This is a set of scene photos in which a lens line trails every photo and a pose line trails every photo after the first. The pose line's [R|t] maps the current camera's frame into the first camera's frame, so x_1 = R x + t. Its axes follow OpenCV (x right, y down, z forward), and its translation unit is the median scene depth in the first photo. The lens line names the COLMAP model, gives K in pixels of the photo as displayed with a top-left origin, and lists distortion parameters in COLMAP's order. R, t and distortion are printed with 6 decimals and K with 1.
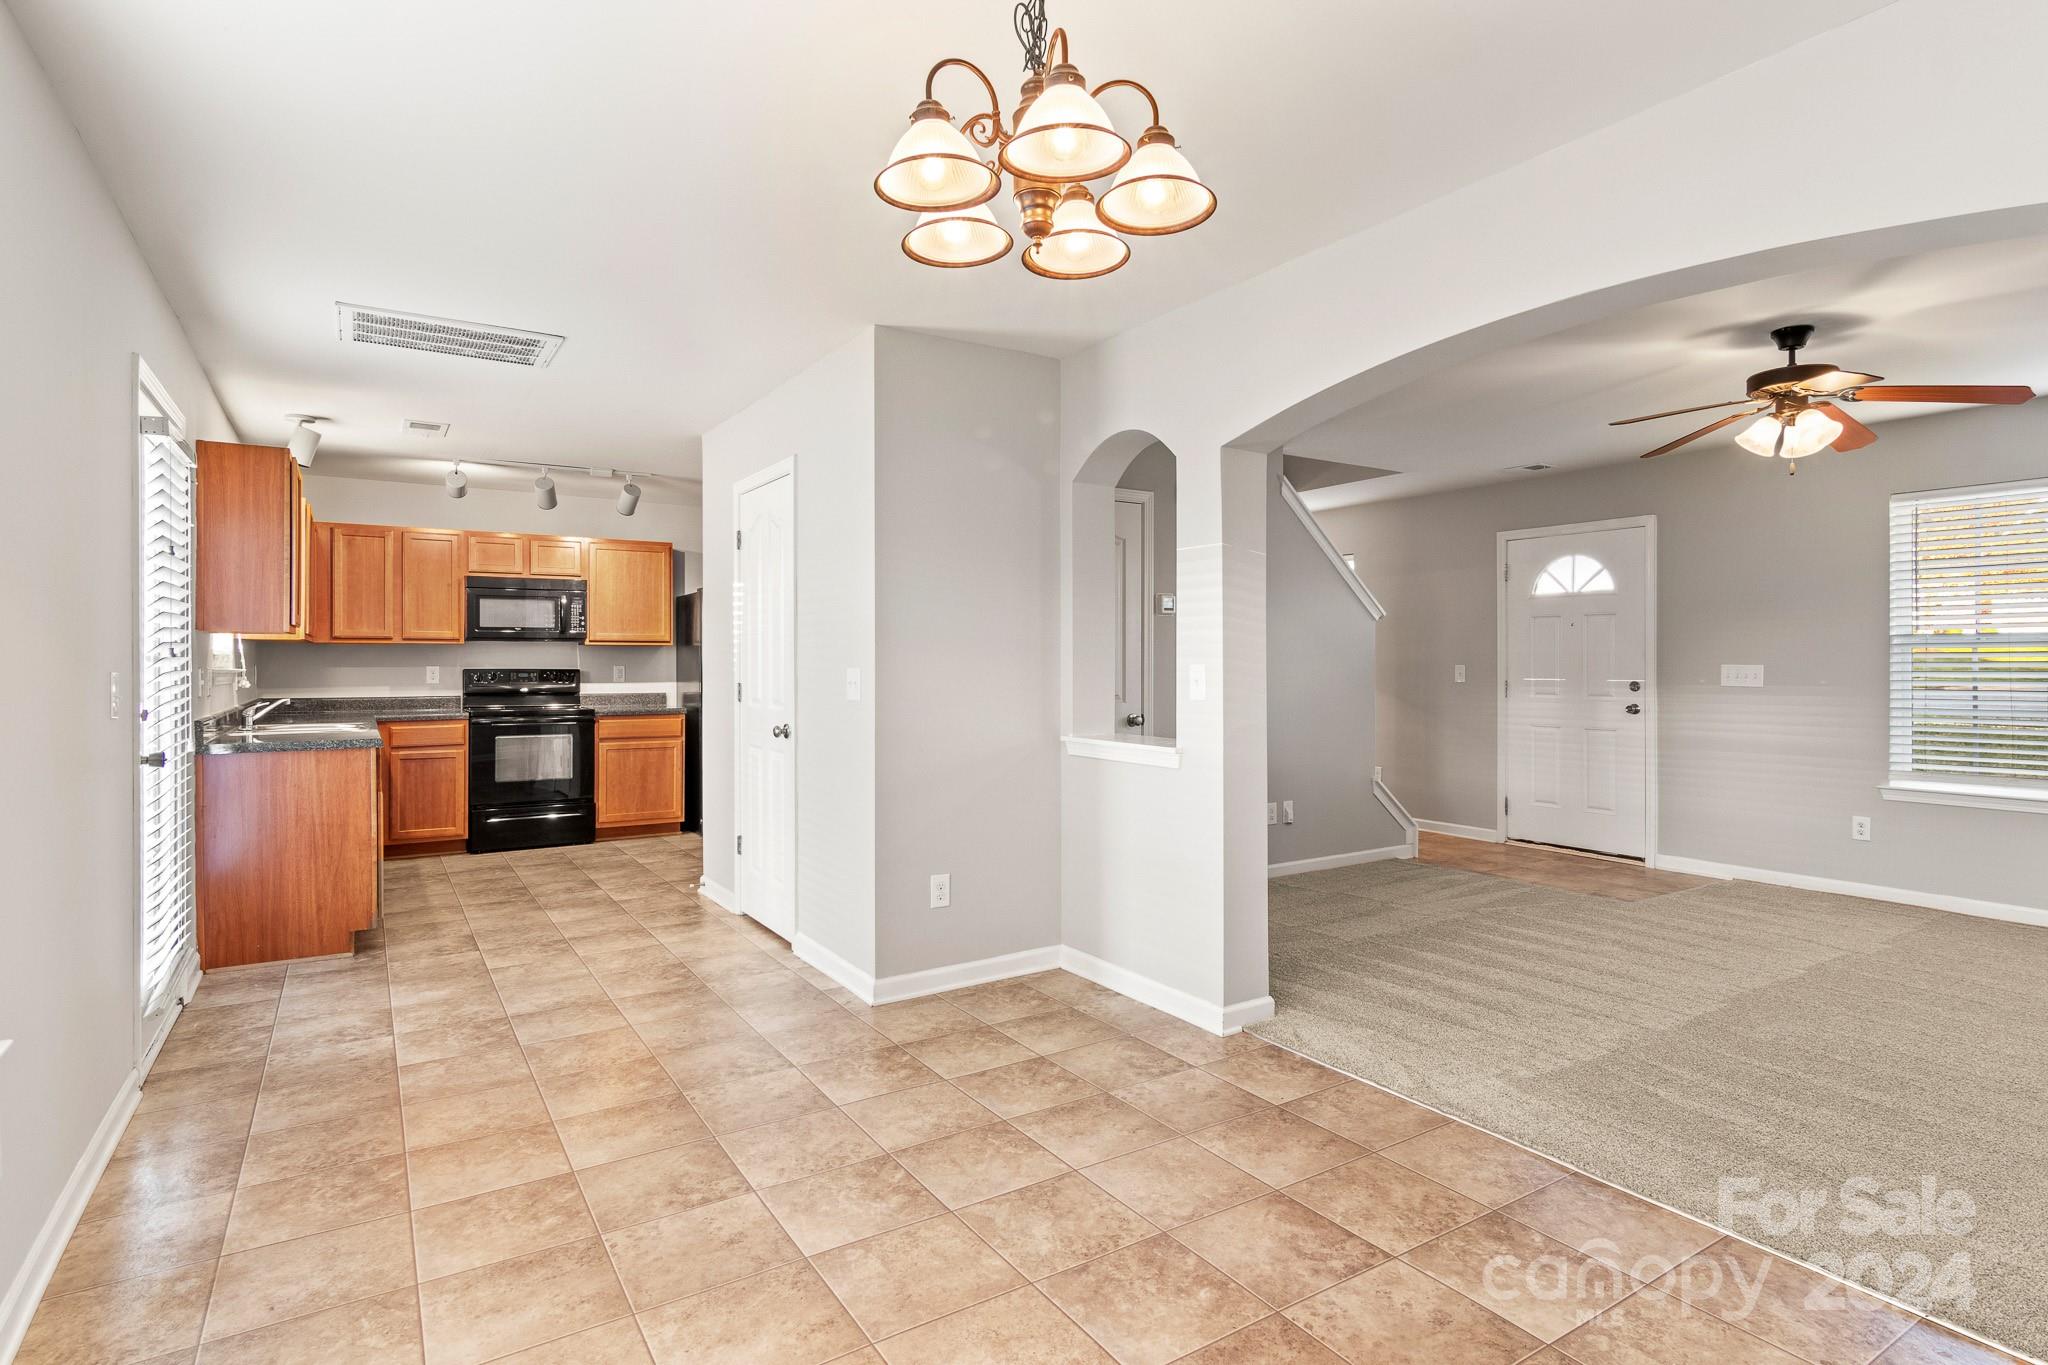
lens RADIAL K [[1057.1, 0, 1033.4], [0, 1057.1, 664.0], [0, 0, 1]] dist [0.000914, -0.000283]
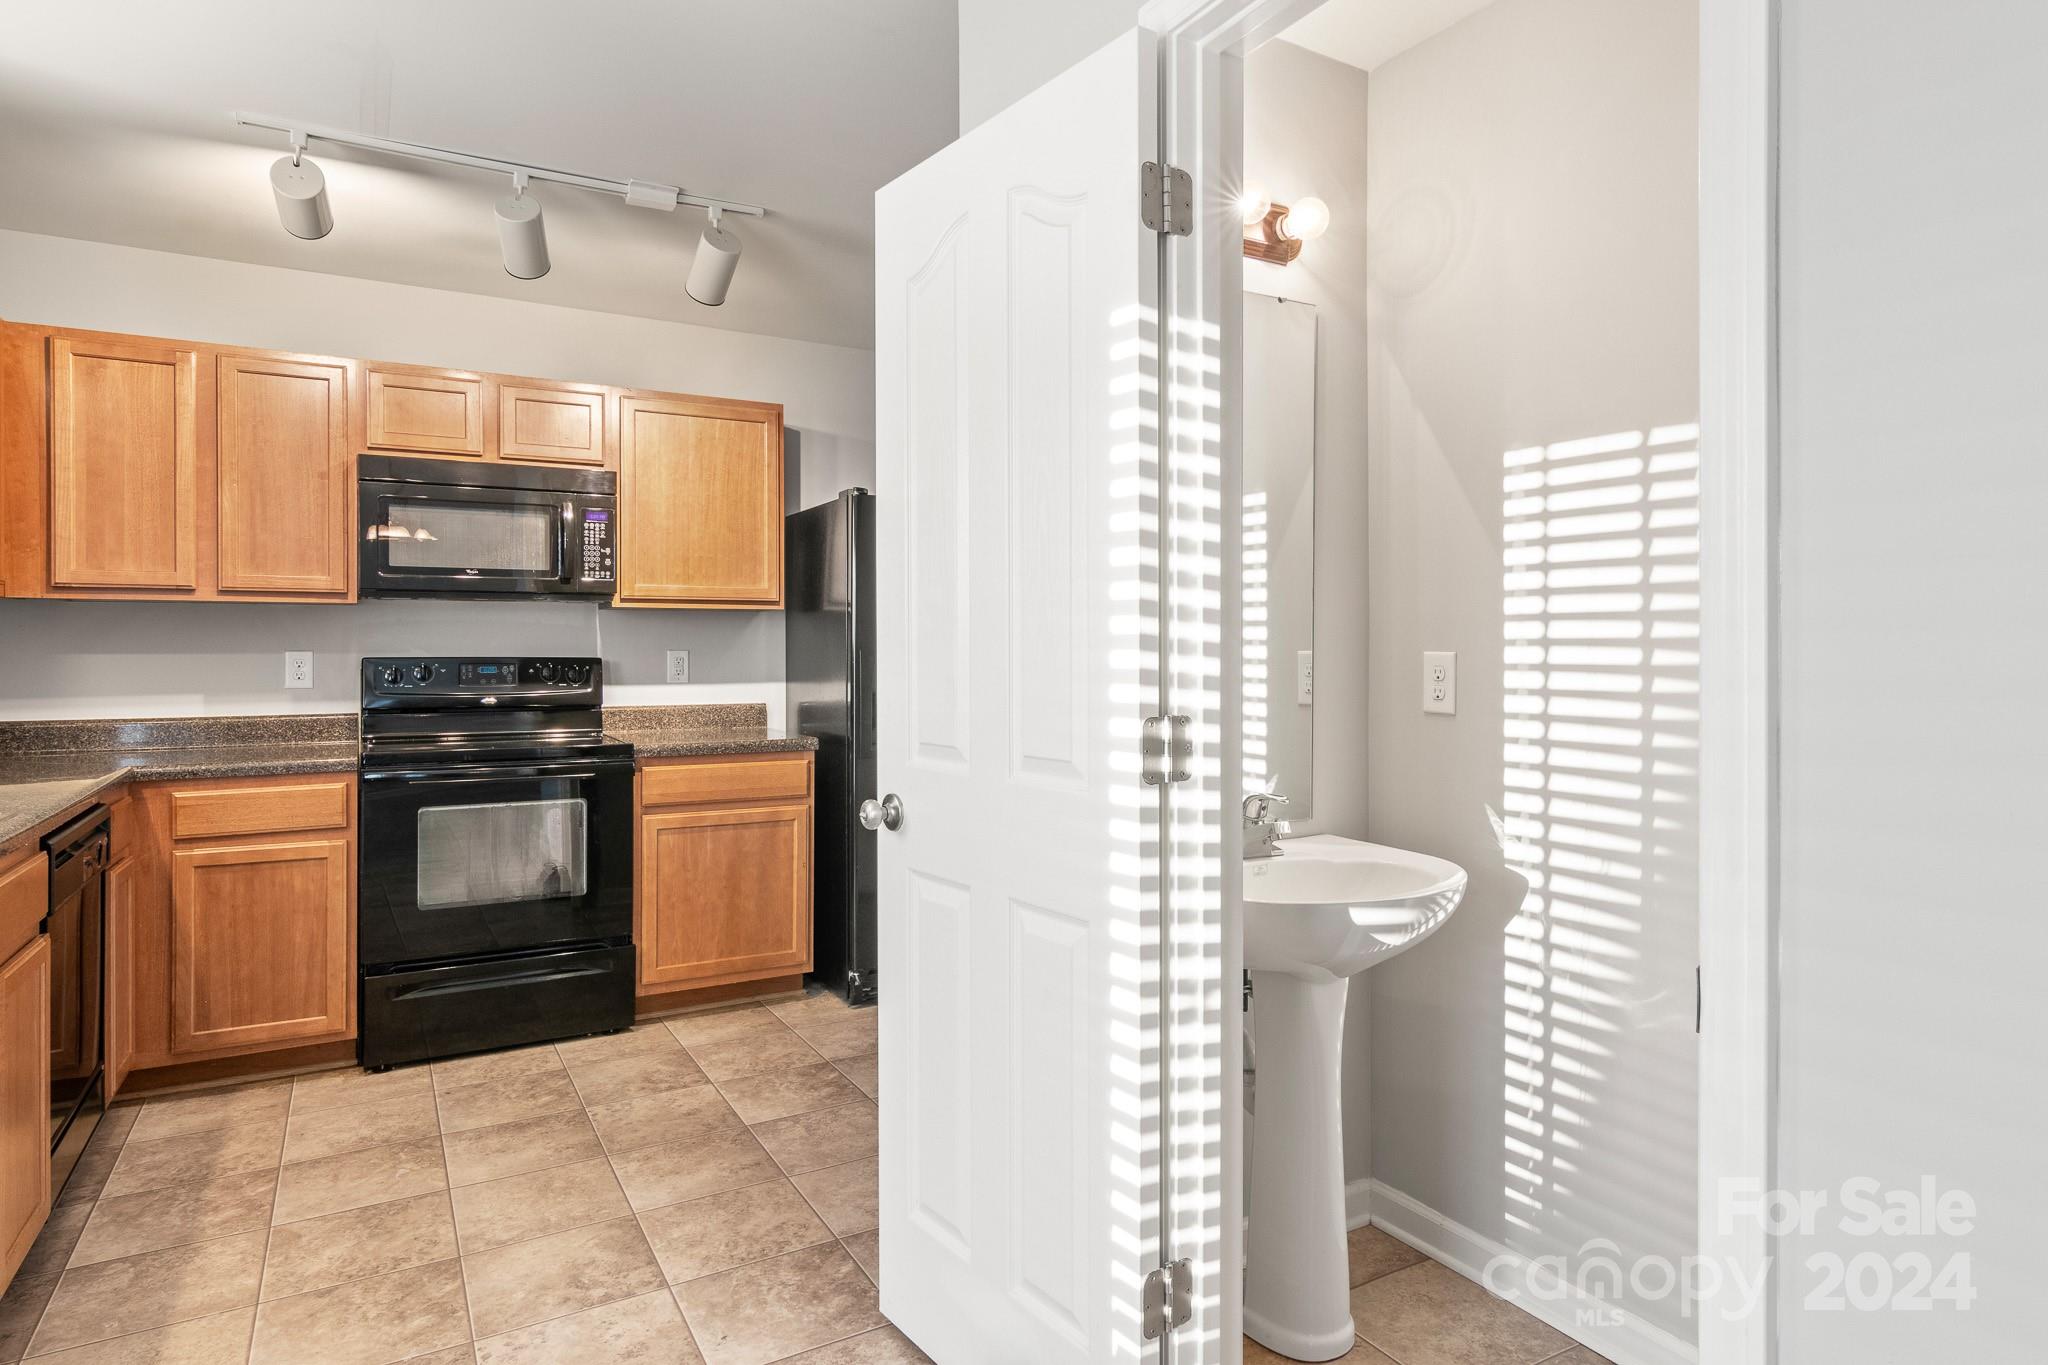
lens RADIAL K [[1150.9, 0, 1030.8], [0, 1150.9, 651.2], [0, 0, 1]] dist [-0.000632, 0.001456]
pose [[0.999058, 0.000565, -0.043394, -0.223240], [-0.000448, 0.999996, 0.002723, 0.000322], [0.043395, -0.002701, 0.999054, 0.512801]]
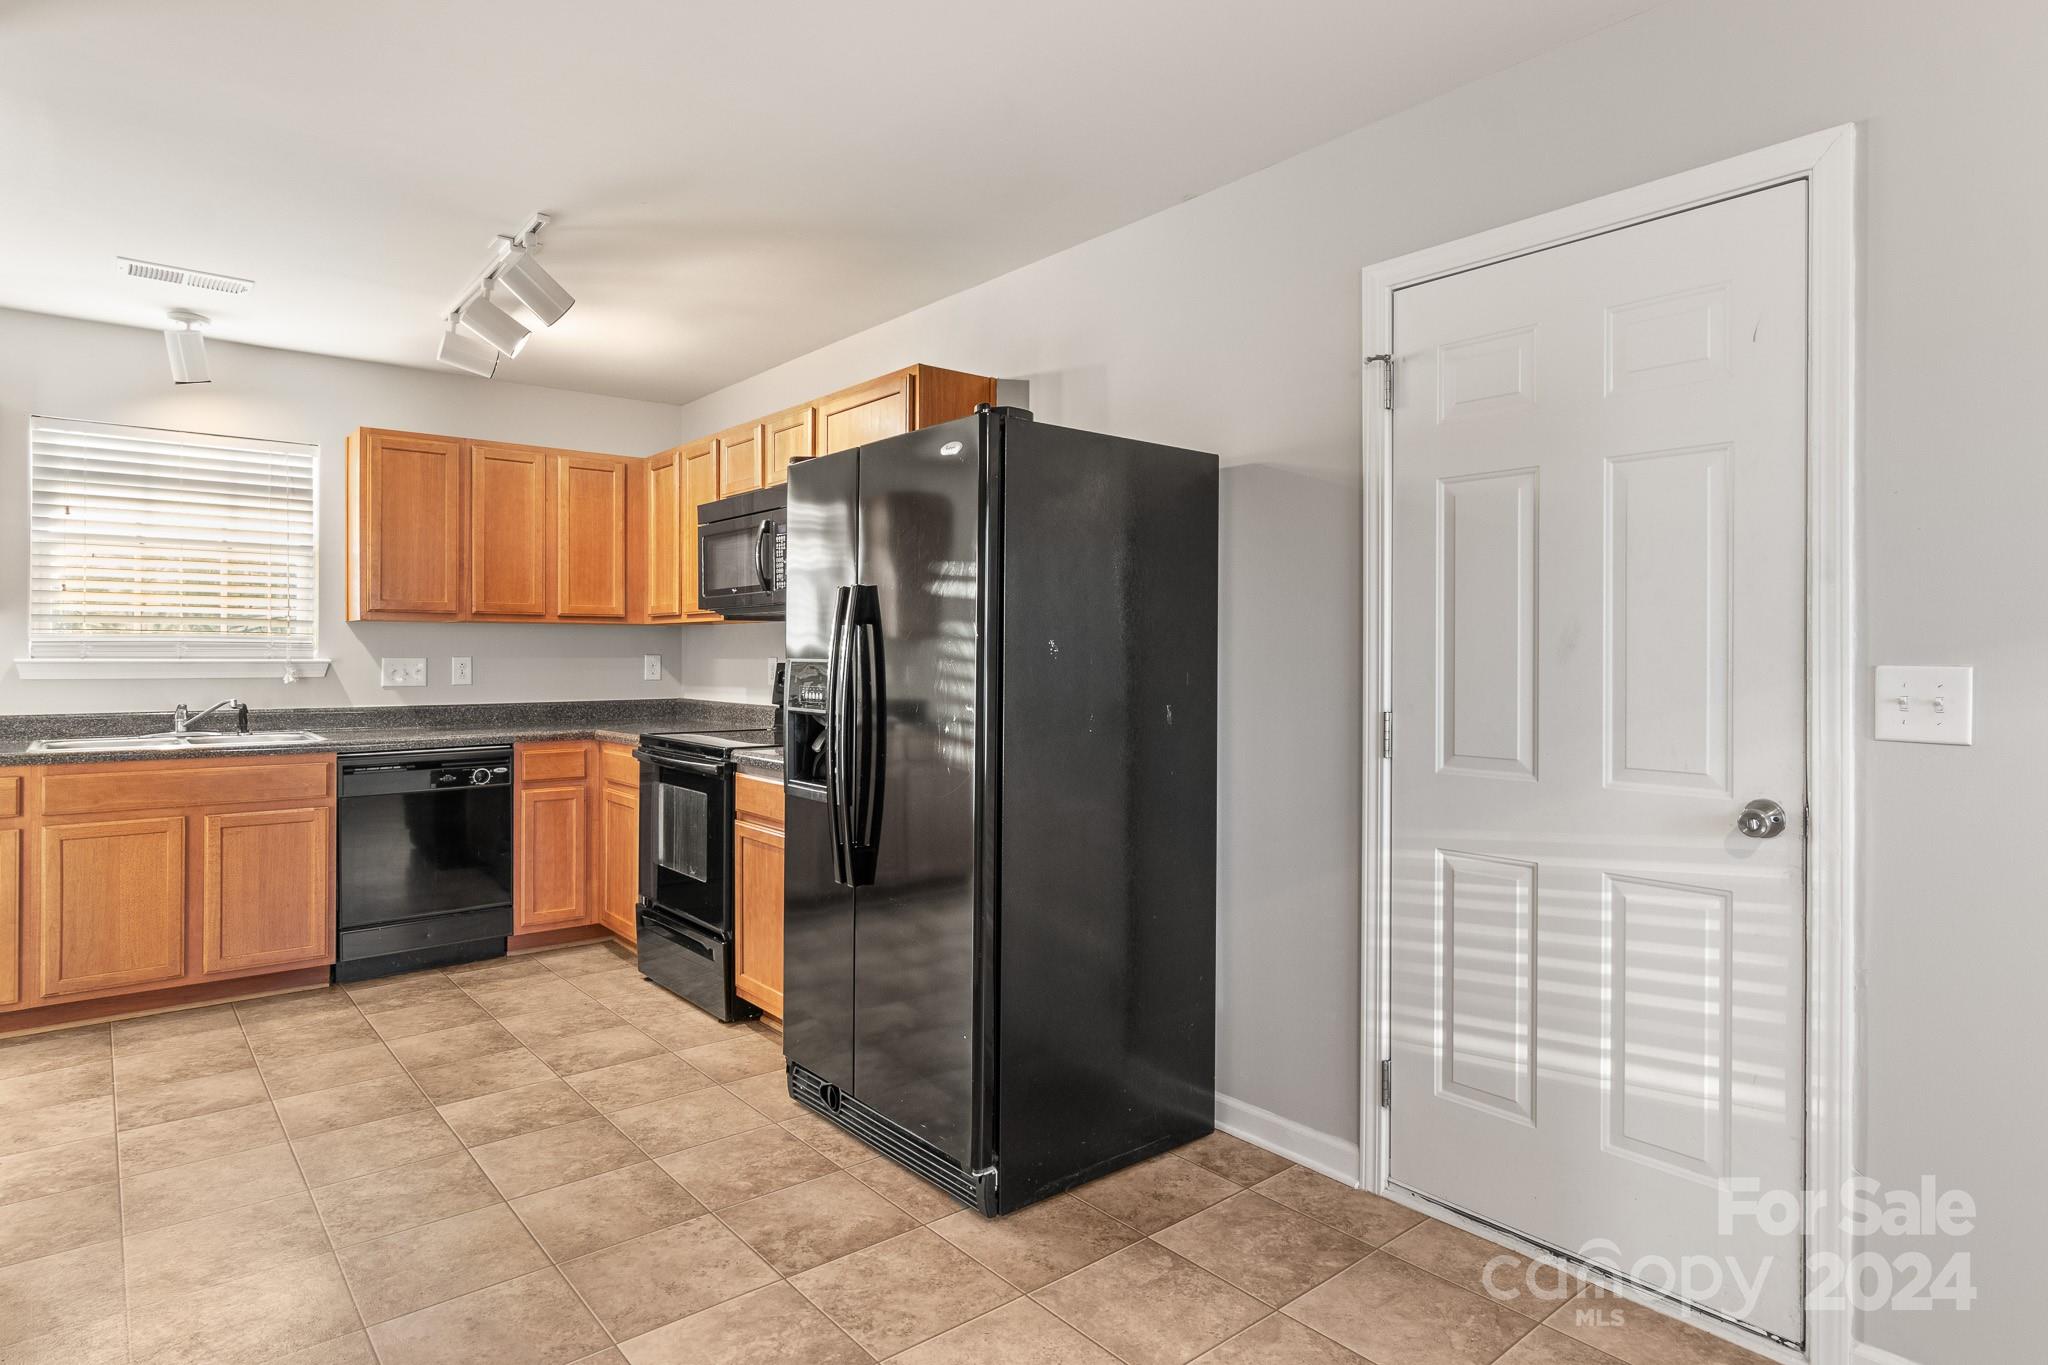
lens RADIAL K [[1122.1, 0, 1030.1], [0, 1122.1, 650.2], [0, 0, 1]] dist [-0.001938, 0.000044]
pose [[0.133572, -0.002373, -0.991036, 0.114146], [-0.002020, 0.999994, -0.002667, -0.000957], [0.991037, 0.002358, 0.133566, 1.096659]]
